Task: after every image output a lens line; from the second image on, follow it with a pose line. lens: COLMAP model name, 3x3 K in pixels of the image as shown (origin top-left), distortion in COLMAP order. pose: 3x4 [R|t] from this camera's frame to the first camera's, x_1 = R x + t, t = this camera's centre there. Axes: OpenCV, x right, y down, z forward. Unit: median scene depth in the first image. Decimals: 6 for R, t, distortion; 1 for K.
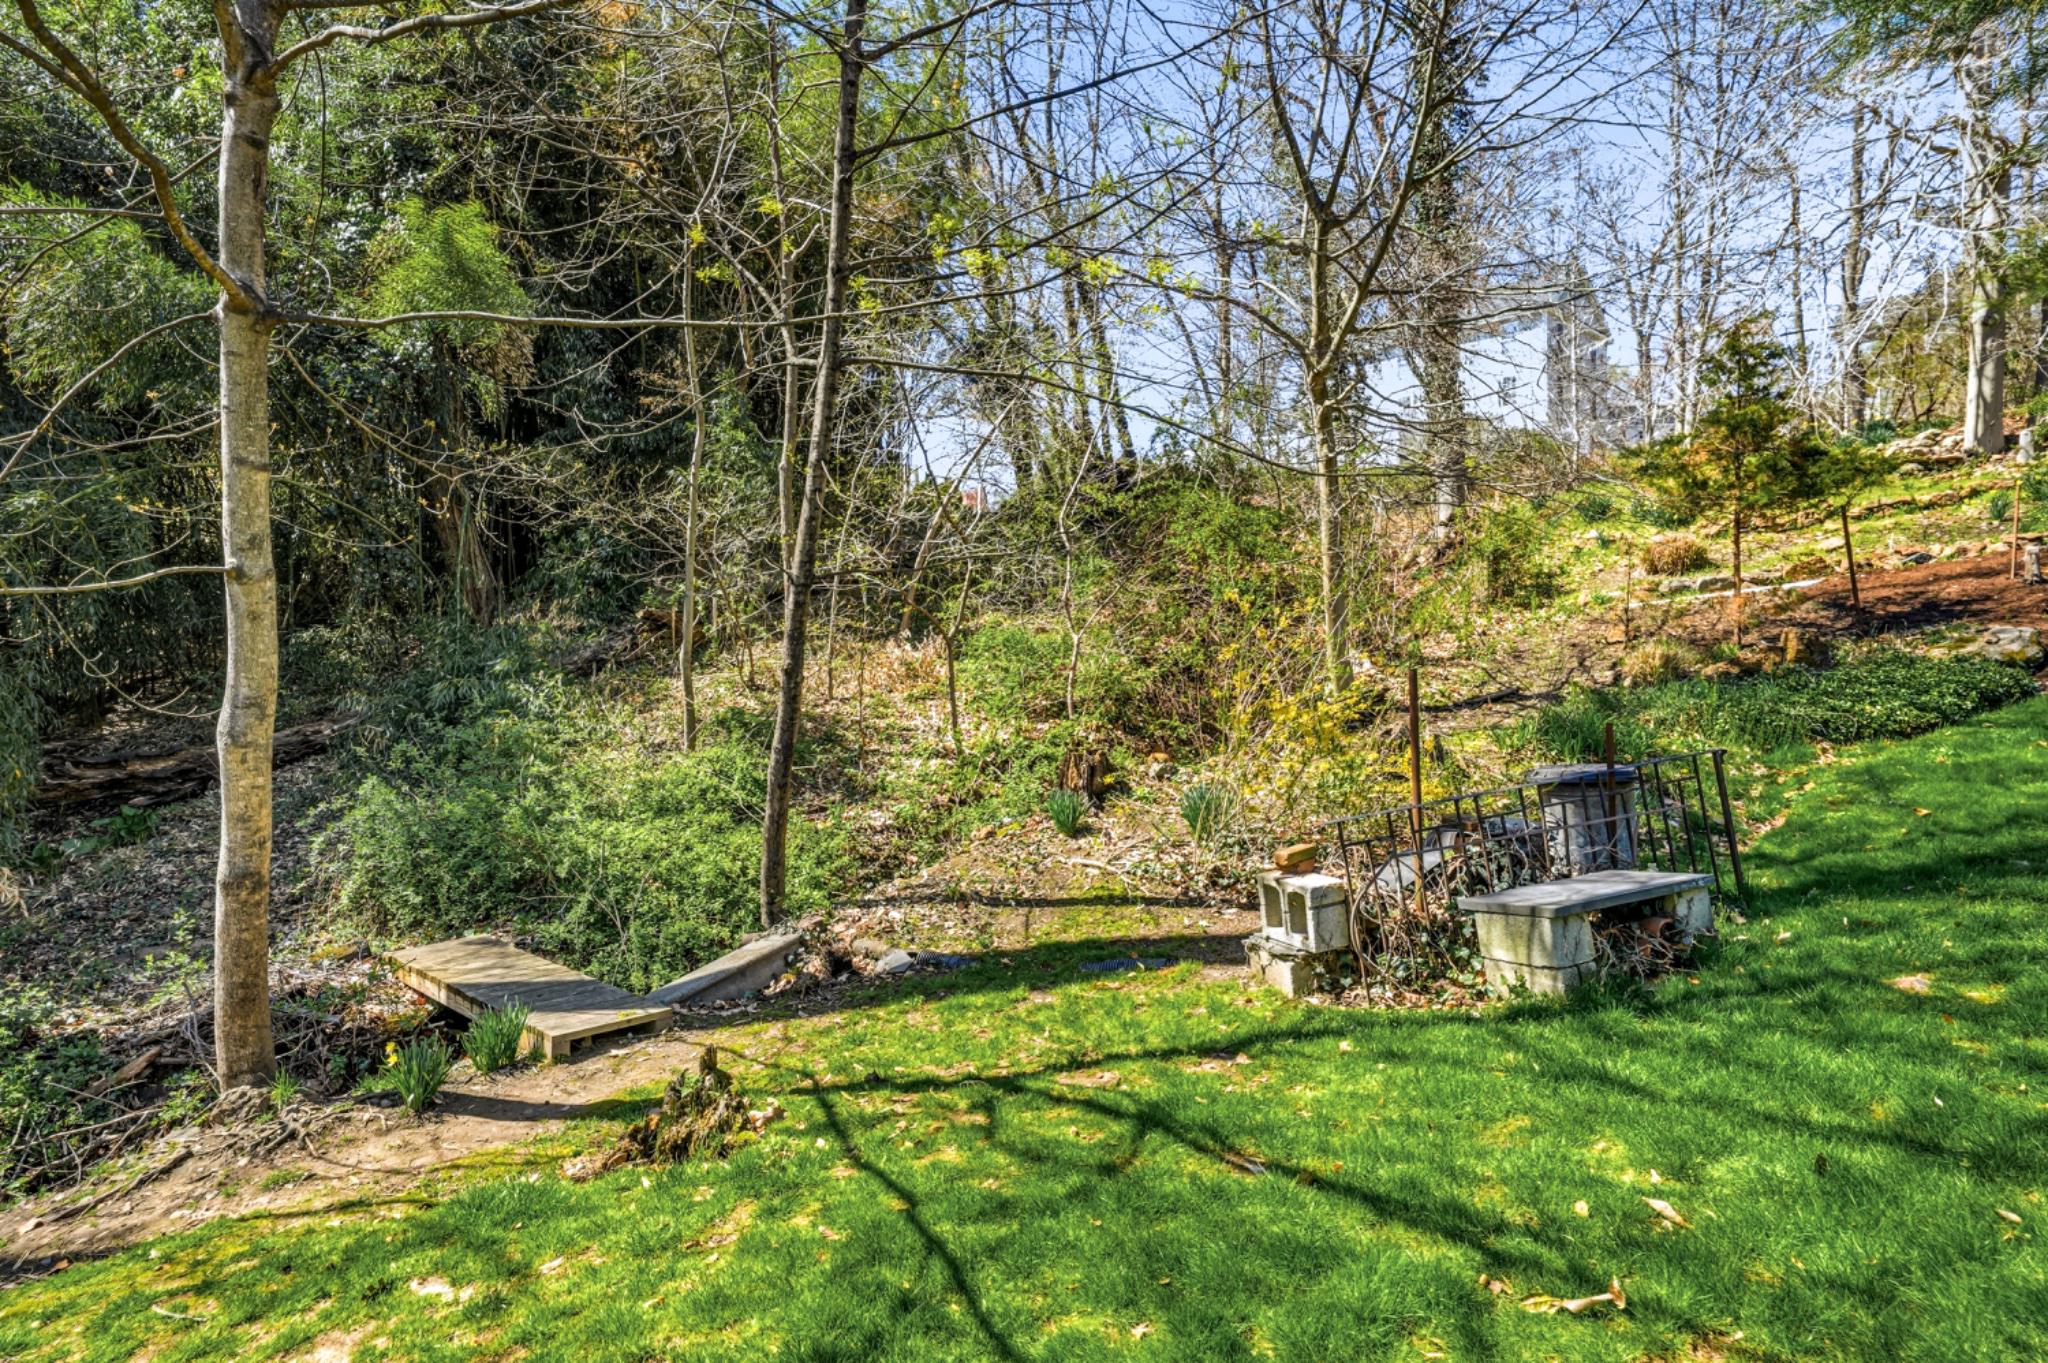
lens RADIAL K [[819.6, 0, 1014.6], [0, 819.6, 674.7], [0, 0, 1]] dist [-0.000410, -0.000085]
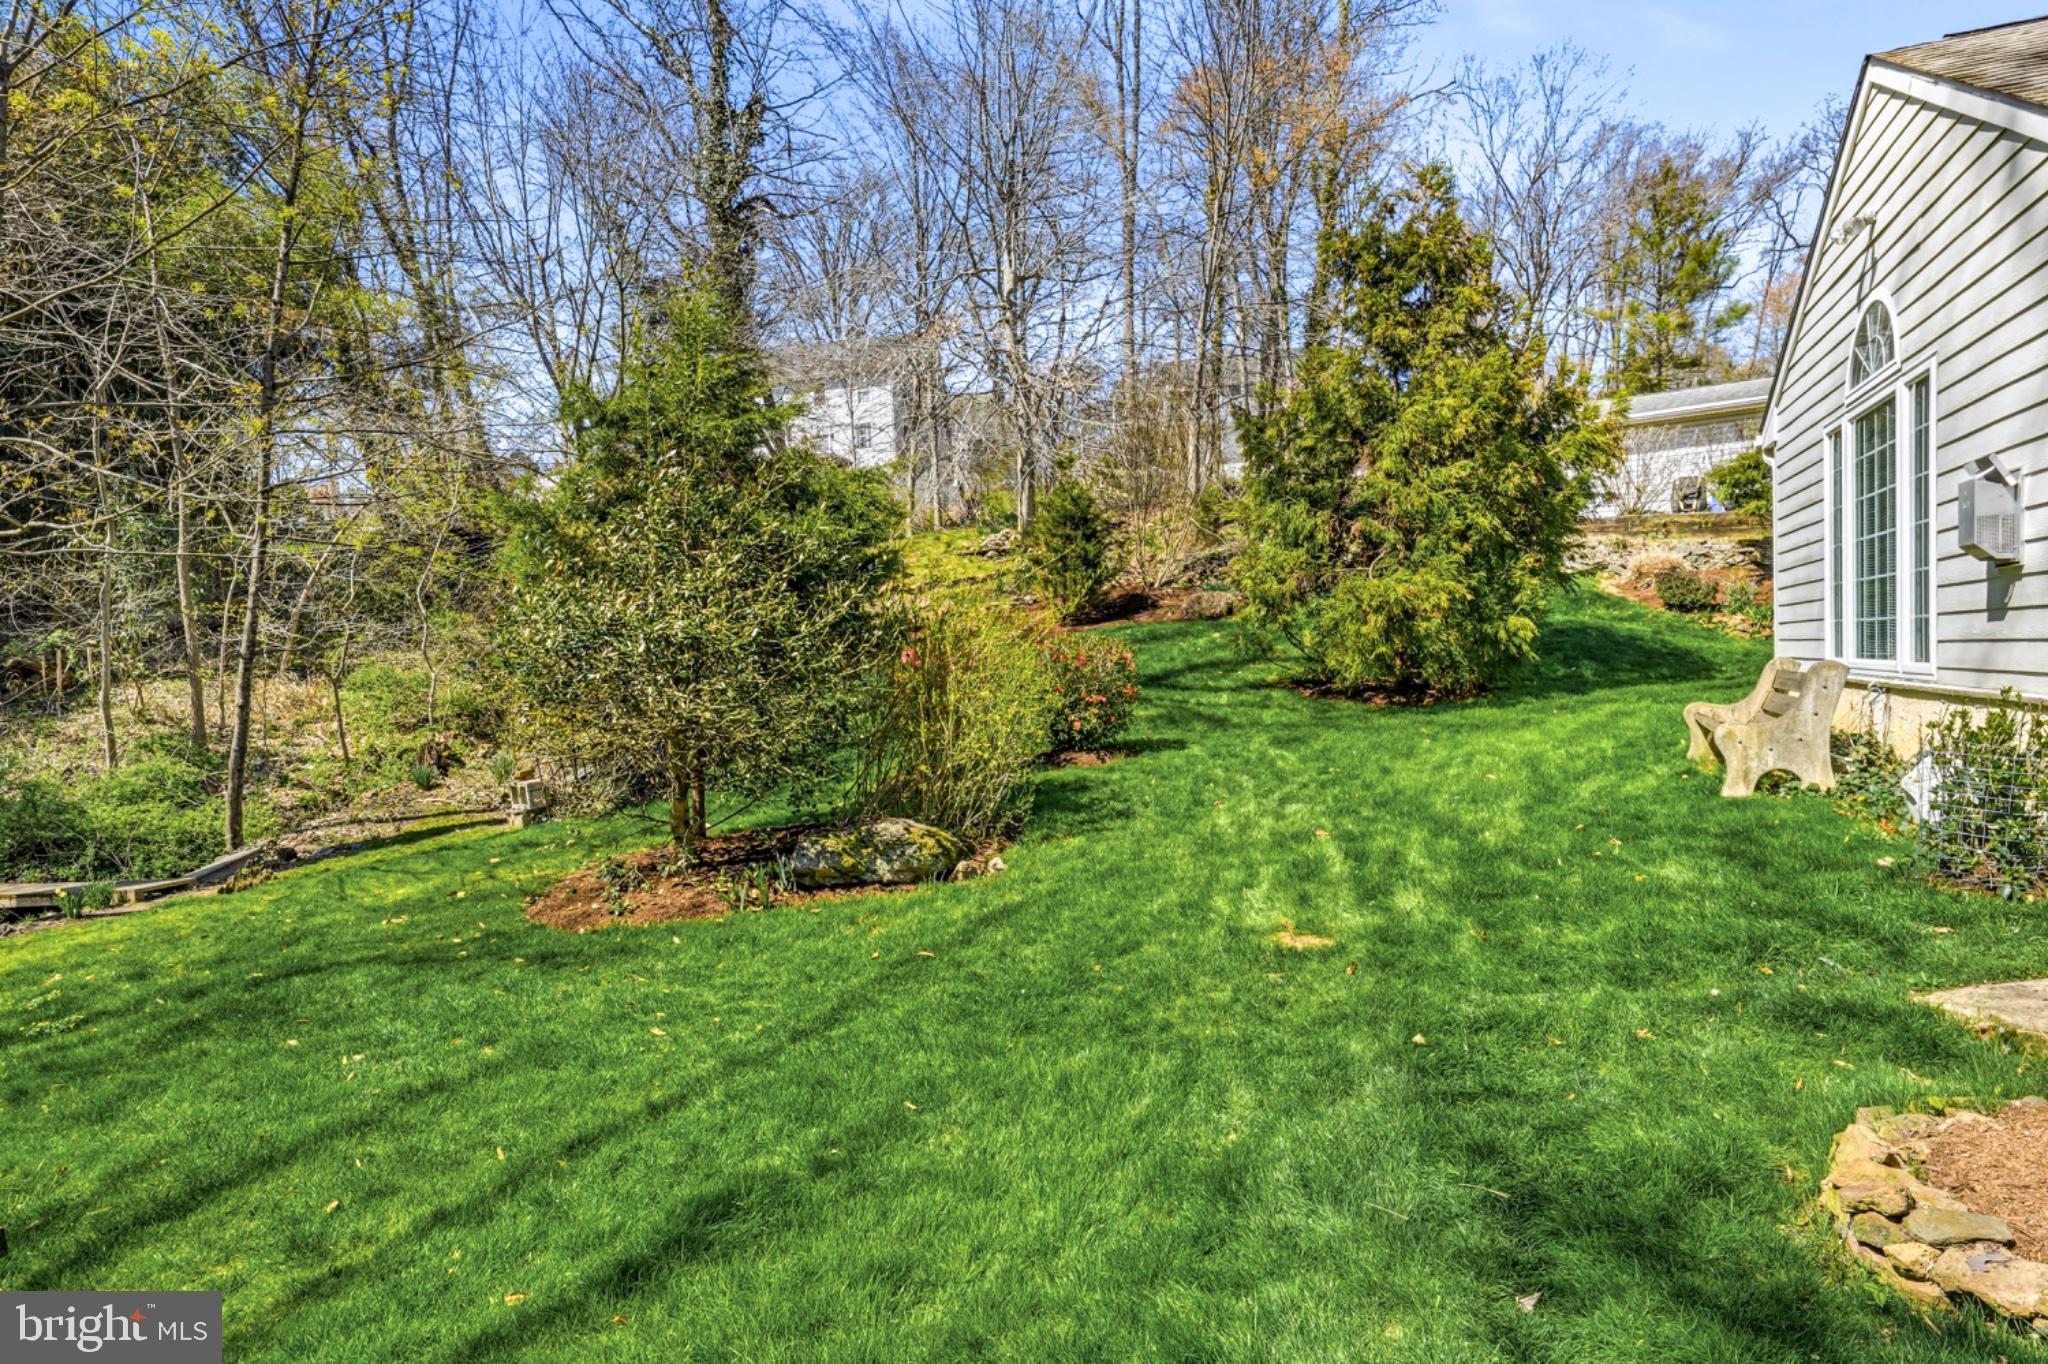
lens RADIAL K [[1115.7, 0, 1024.0], [0, 1115.7, 682.0], [0, 0, 1]] dist [0.013882, -0.001641]
pose [[0.871004, -0.039329, 0.489700, 0.015757], [0.038888, 0.999182, 0.011080, -0.019362], [-0.489735, 0.009392, 0.871821, -1.831480]]
